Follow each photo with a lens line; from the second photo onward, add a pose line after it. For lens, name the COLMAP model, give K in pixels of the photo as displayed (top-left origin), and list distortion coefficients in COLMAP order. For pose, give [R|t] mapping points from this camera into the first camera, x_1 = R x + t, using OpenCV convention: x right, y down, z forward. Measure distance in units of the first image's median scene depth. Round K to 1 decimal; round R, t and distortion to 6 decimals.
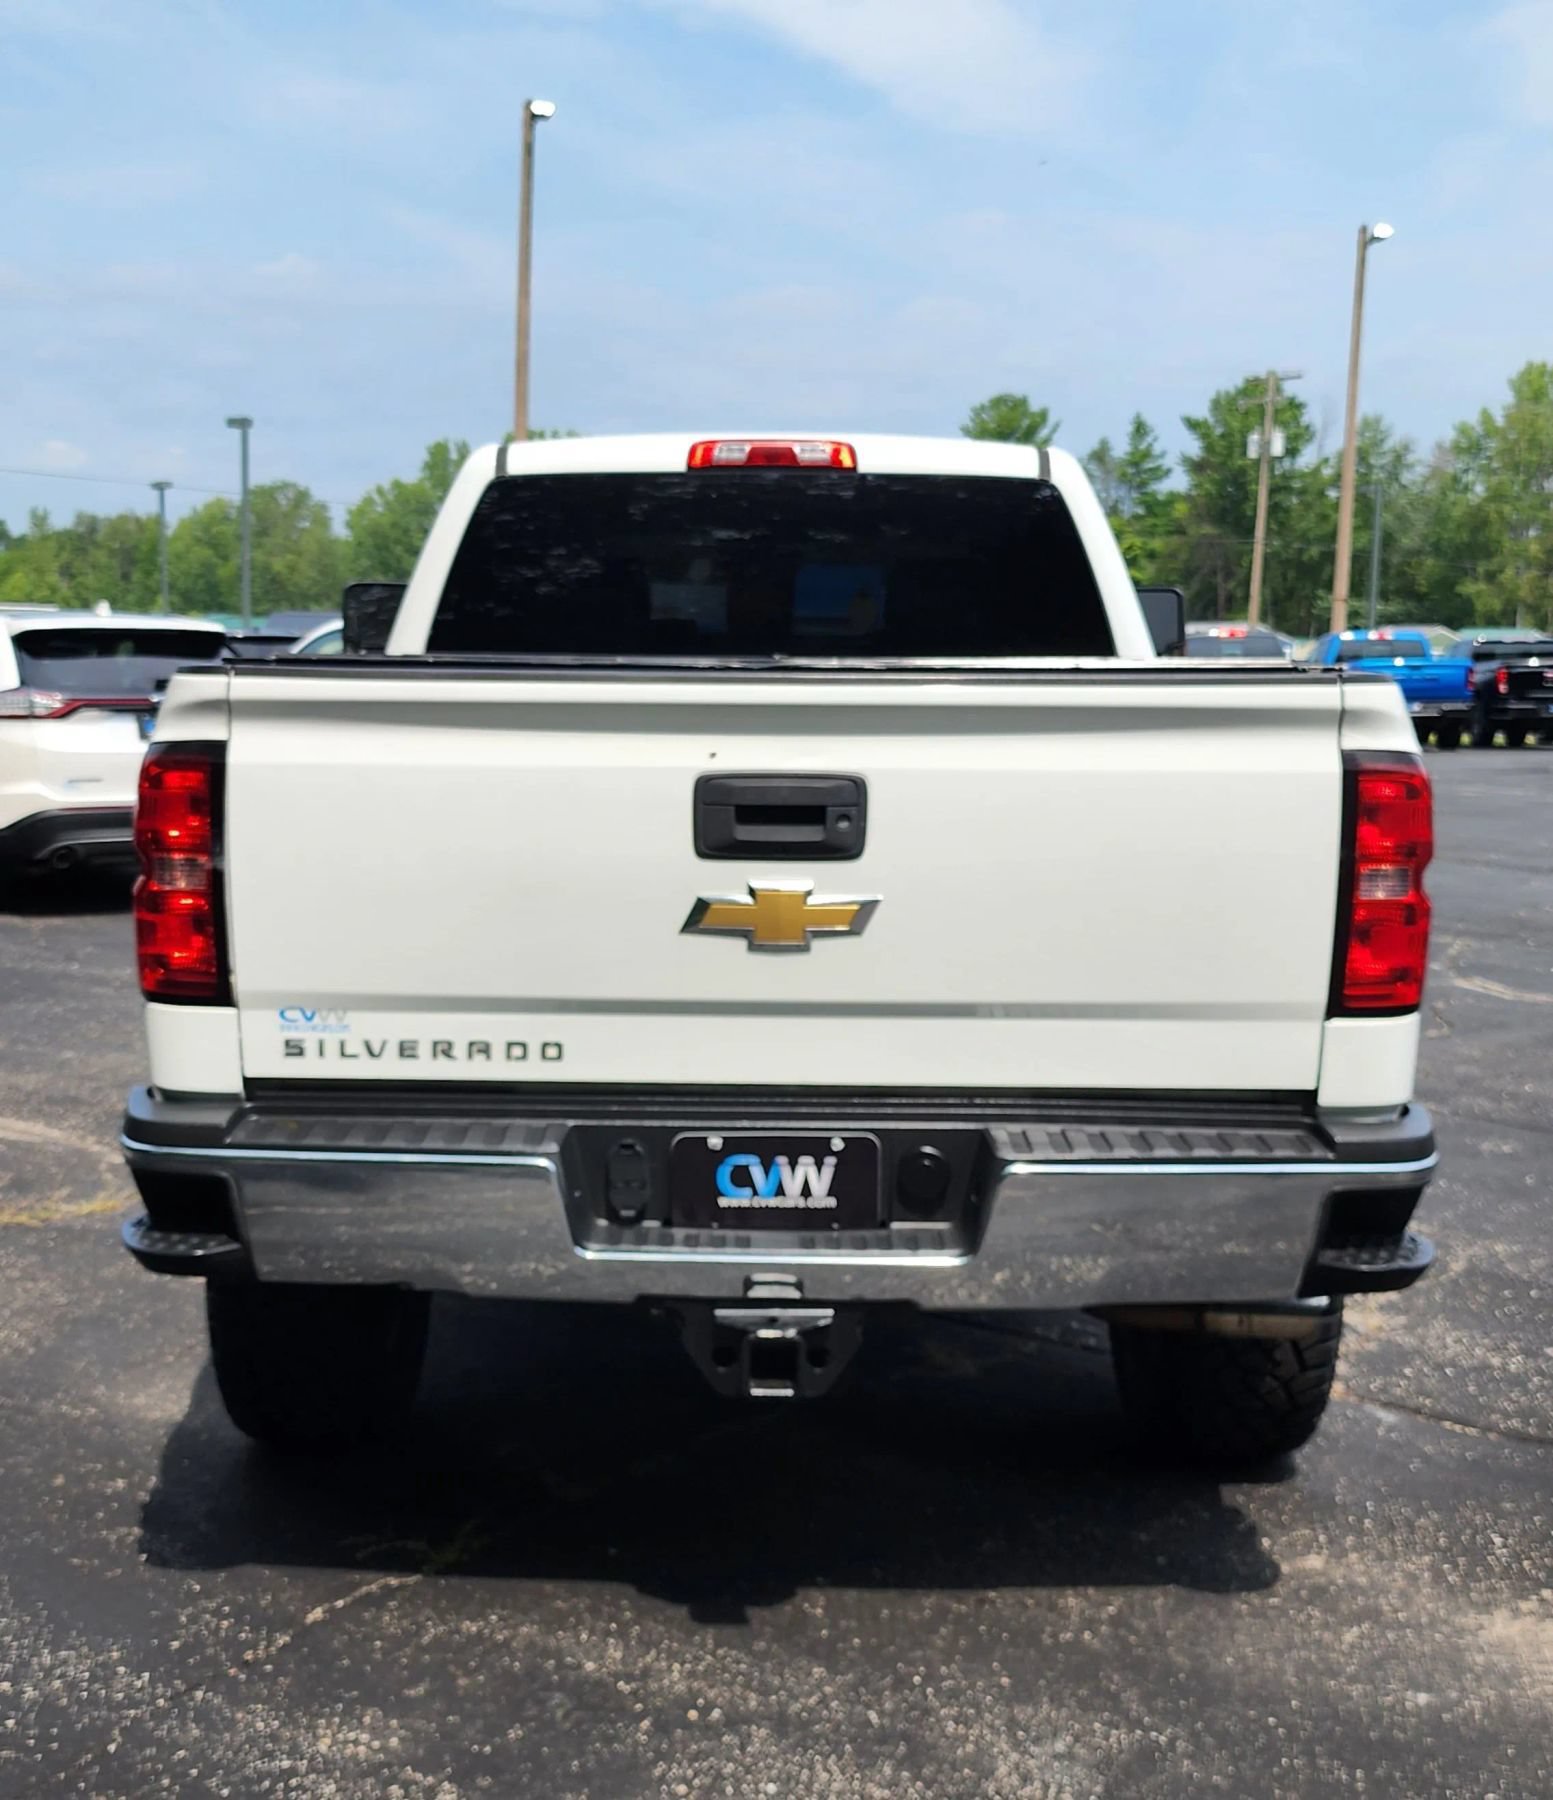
lens RADIAL K [[2379.9, 0, 738.5], [0, 2379.9, 1015.5], [0, 0, 1]] dist [0.298235, -0.909578]
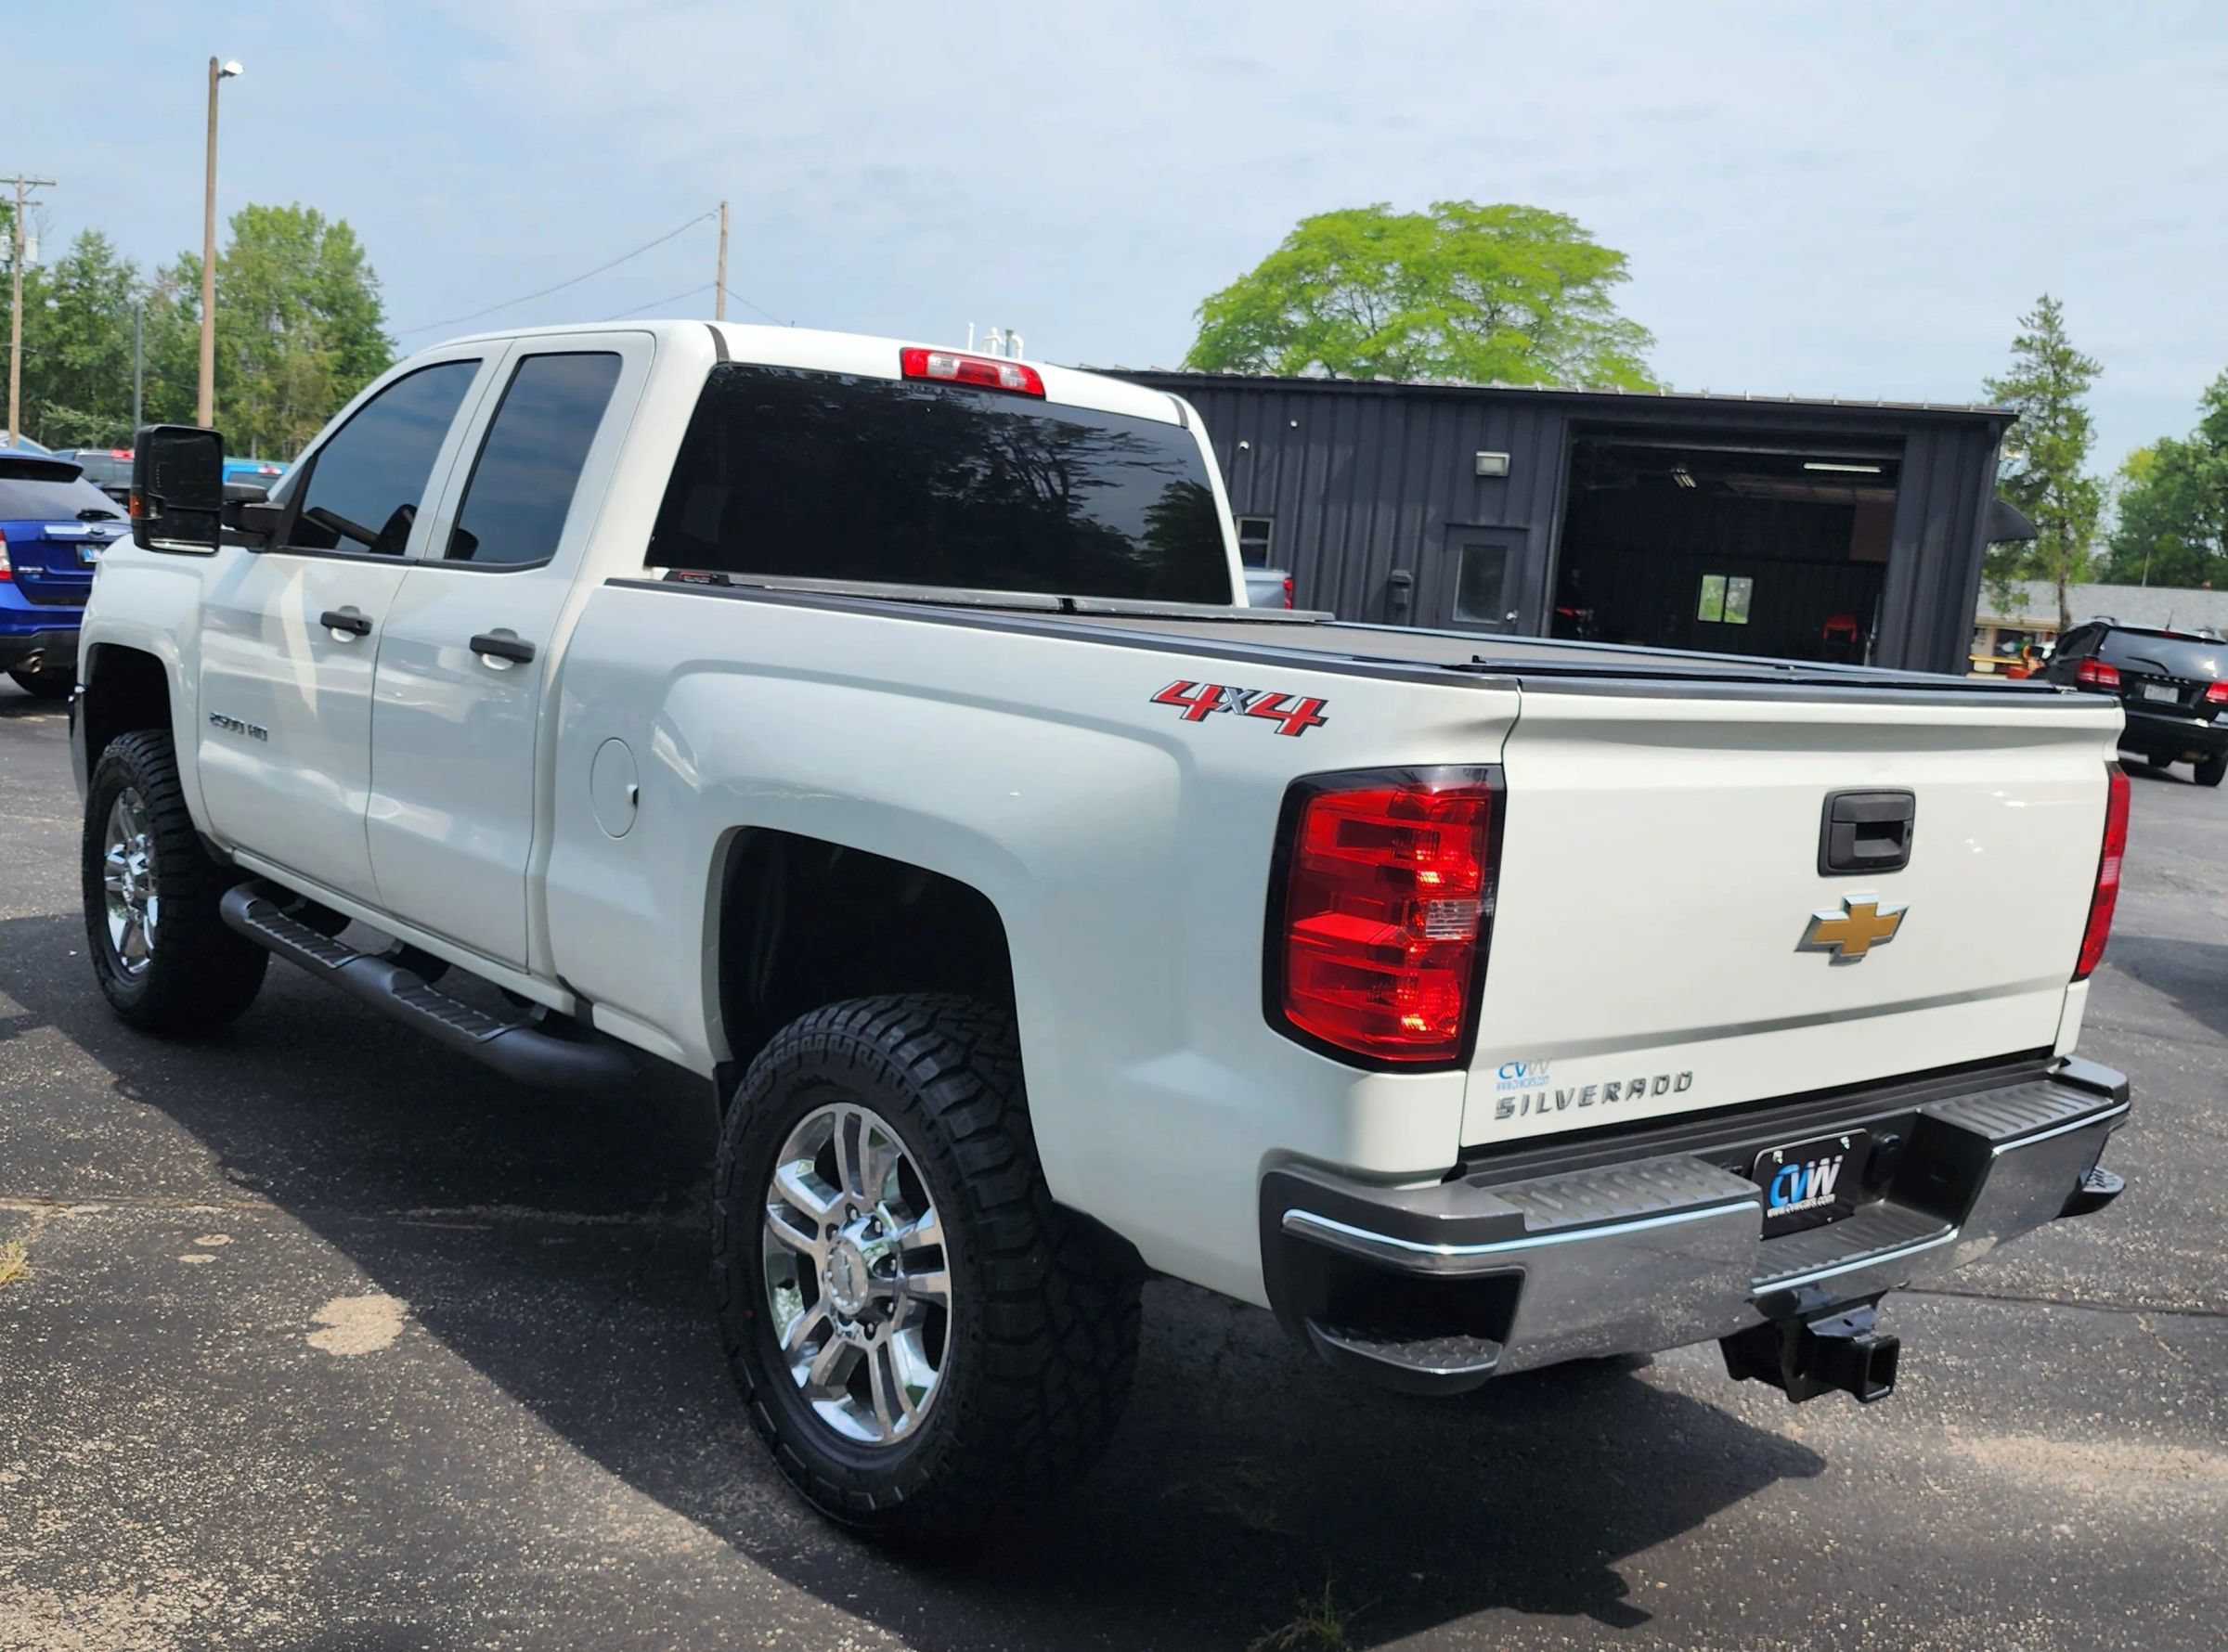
lens RADIAL K [[2201.2, 0, 1135.9], [0, 2201.2, 874.3], [0, 0, 1]] dist [0.042206, -0.009936]
pose [[0.743029, -0.044659, 0.667768, -0.817618], [0.025470, 0.998935, 0.038467, -0.106155], [-0.668775, -0.011574, 0.743375, 0.493022]]
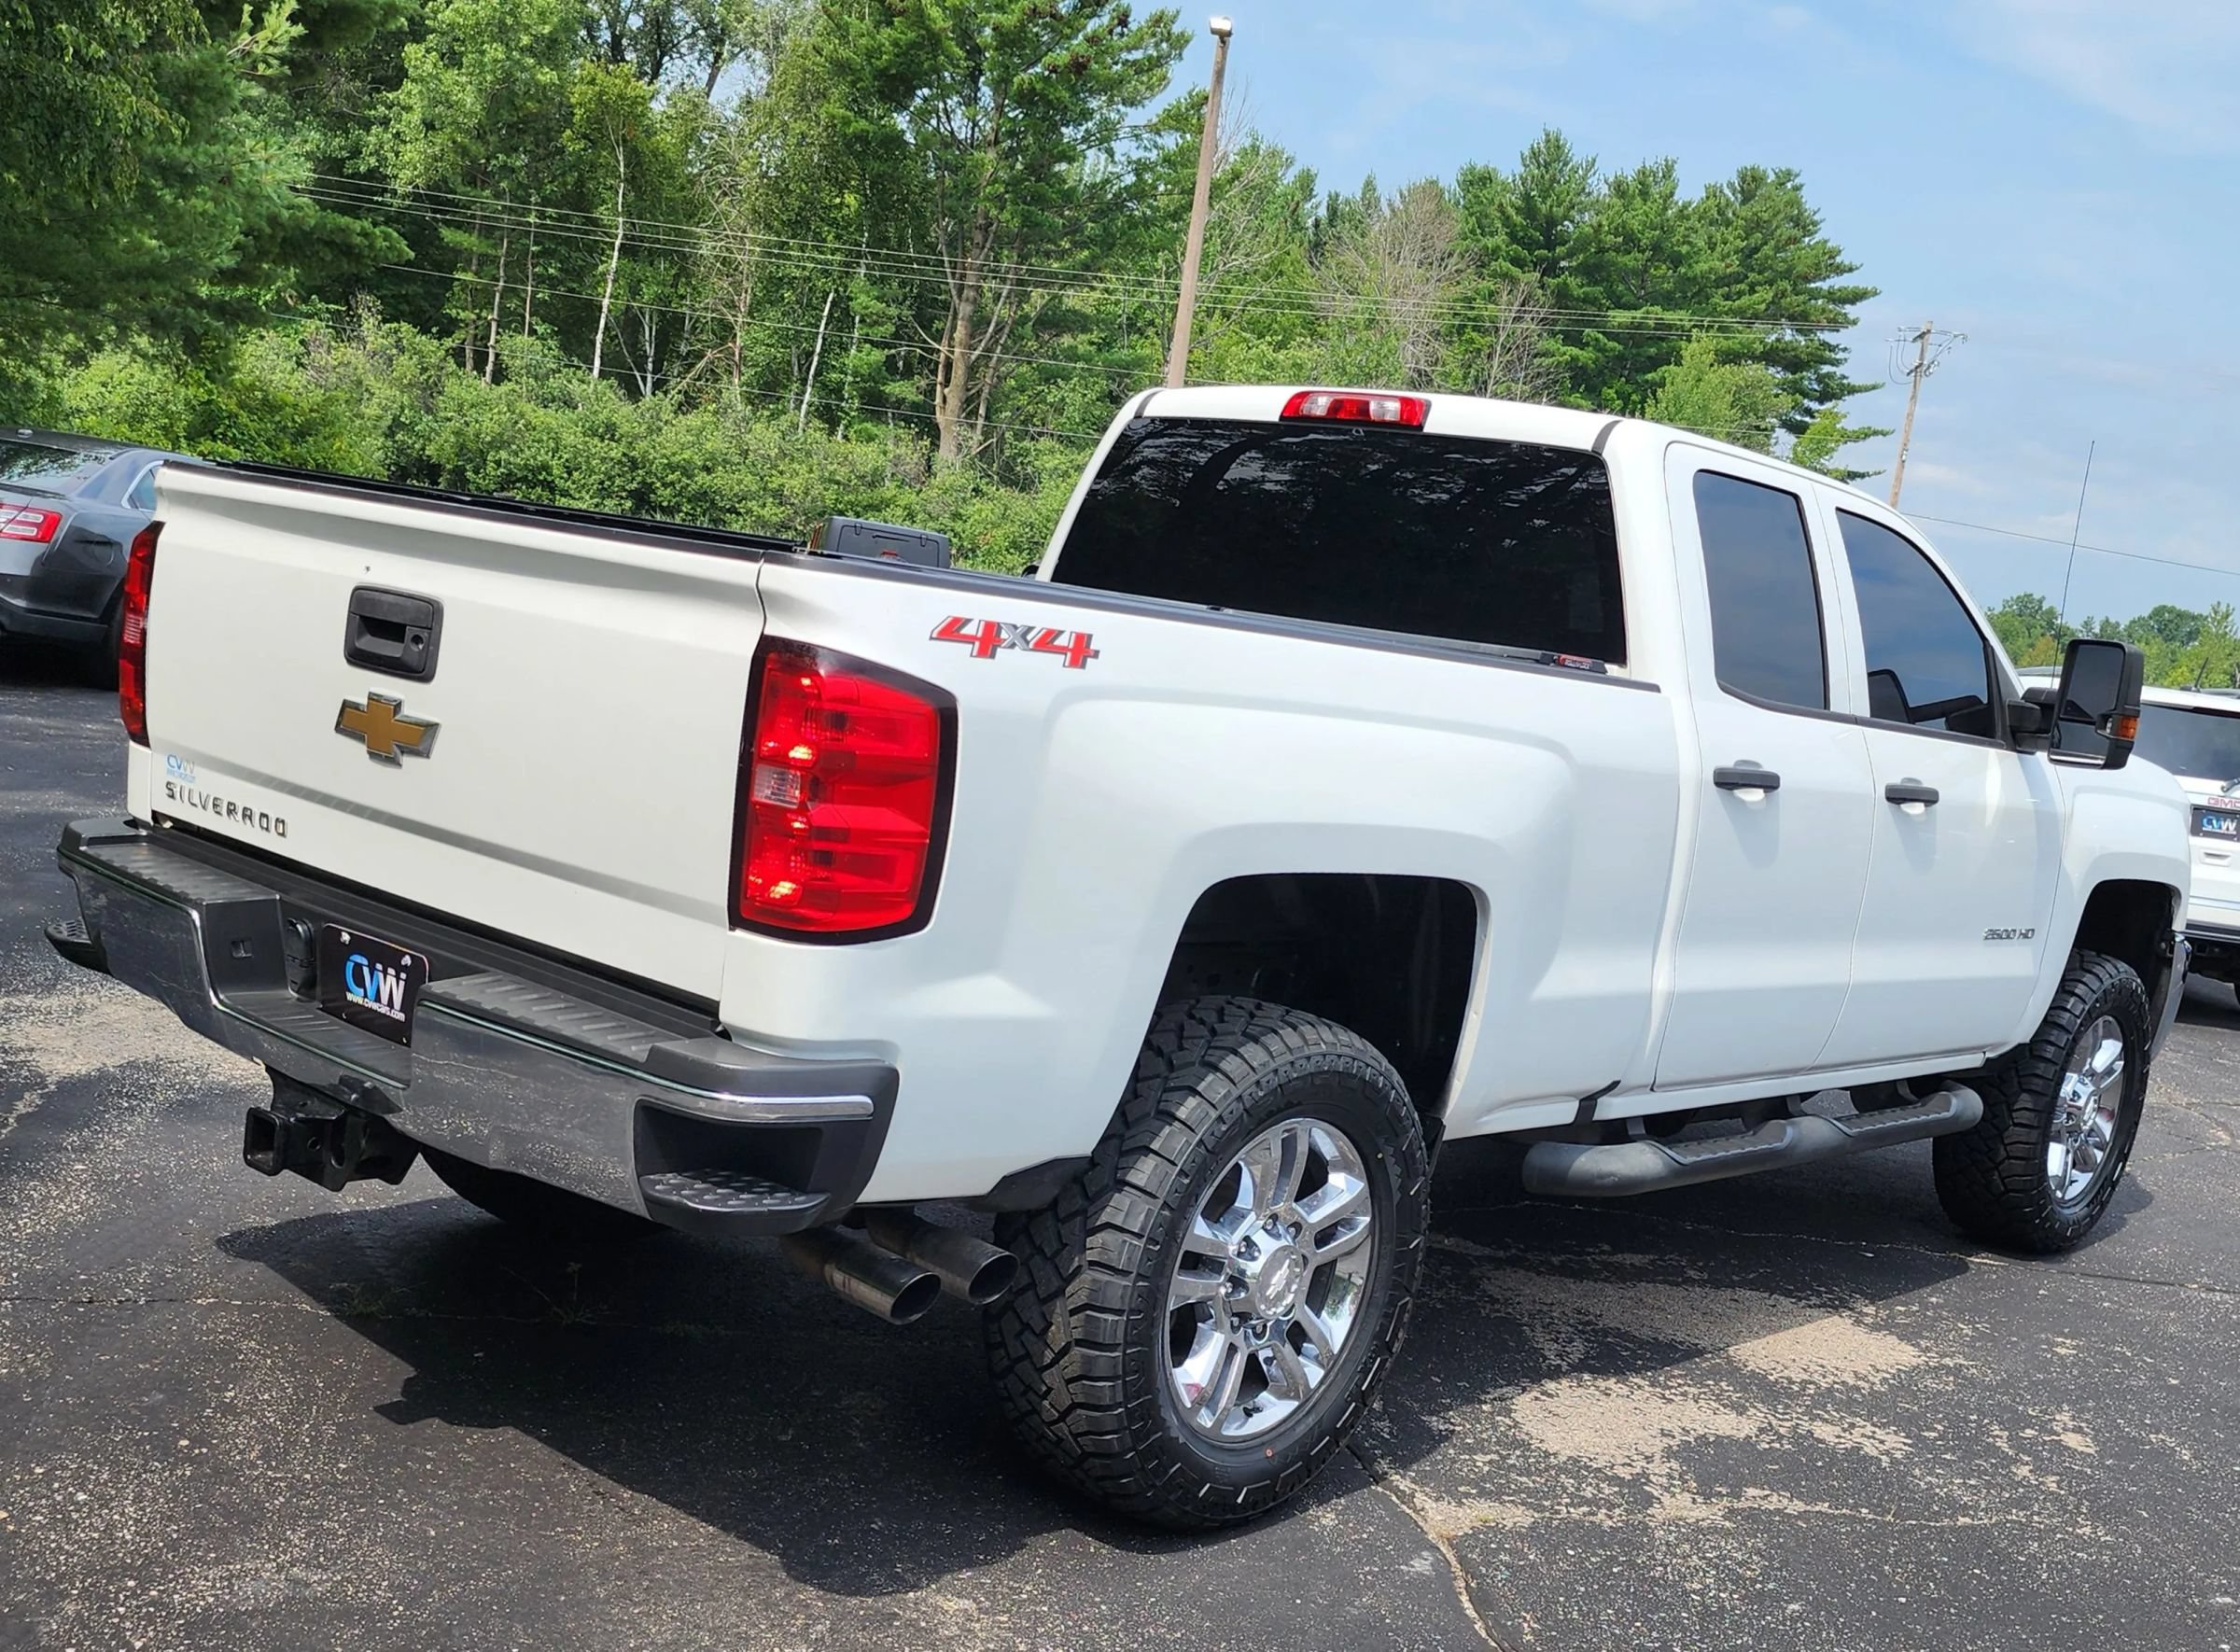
lens RADIAL K [[2414.3, 0, 1176.0], [0, 2414.3, 935.7], [0, 0, 1]] dist [0.088447, -0.005832]
pose [[0.749058, 0.186425, -0.635734, 0.946423], [-0.229747, 0.973140, 0.014666, -0.047283], [0.621392, 0.135073, 0.771769, 0.395662]]
